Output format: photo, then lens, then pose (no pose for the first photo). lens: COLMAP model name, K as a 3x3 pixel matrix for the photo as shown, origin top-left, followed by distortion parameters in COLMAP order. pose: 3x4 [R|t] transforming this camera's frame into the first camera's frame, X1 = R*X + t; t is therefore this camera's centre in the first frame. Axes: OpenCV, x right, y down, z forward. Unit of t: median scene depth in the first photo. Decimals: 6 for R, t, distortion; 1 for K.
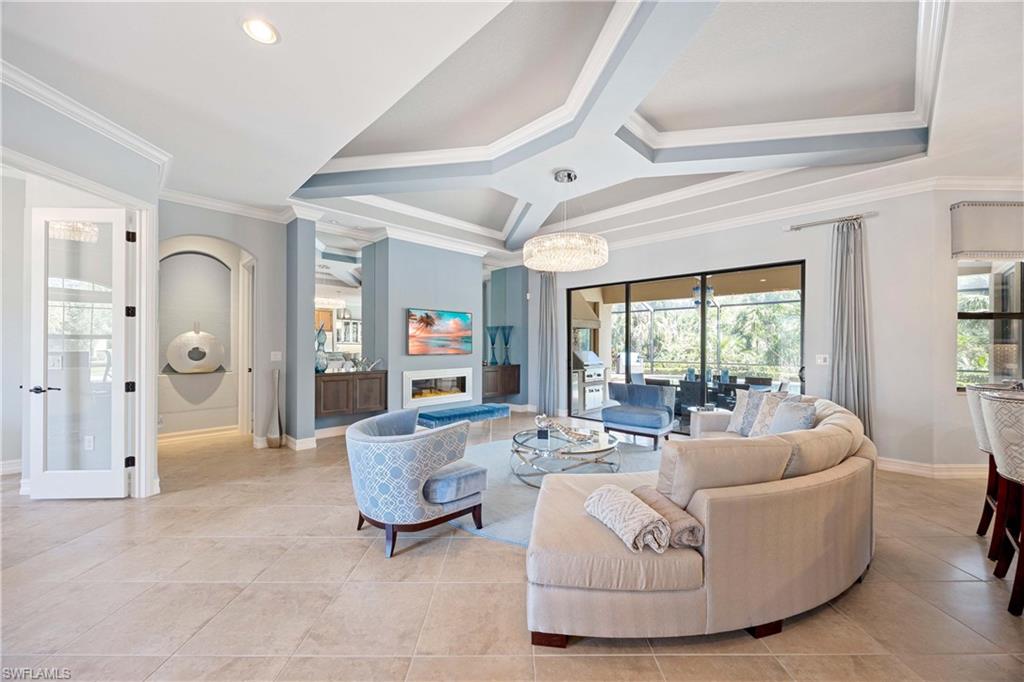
lens RADIAL K [[387.5, 0, 511.1], [0, 387.5, 343.2], [0, 0, 1]] dist [-0.003180, 0.000070]
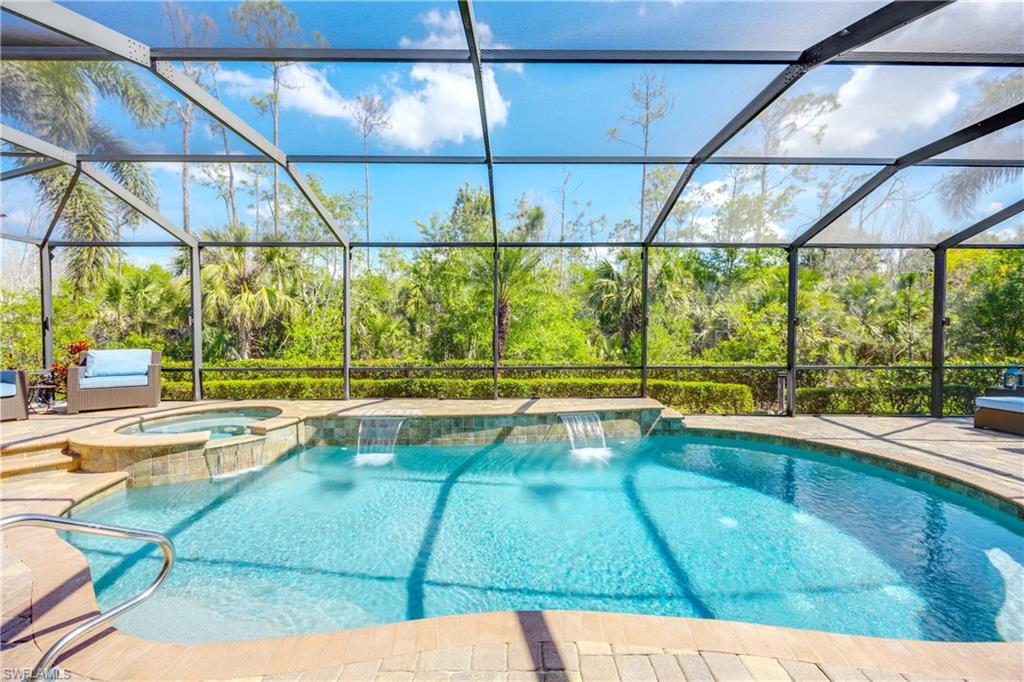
lens RADIAL K [[387.5, 0, 511.8], [0, 387.5, 338.1], [0, 0, 1]] dist [-0.003180, 0.000070]
pose [[0.701108, -0.015258, 0.712892, 0.185376], [-0.004872, 0.999645, 0.026187, 0.001546], [-0.713038, -0.021833, 0.700785, 0.287893]]
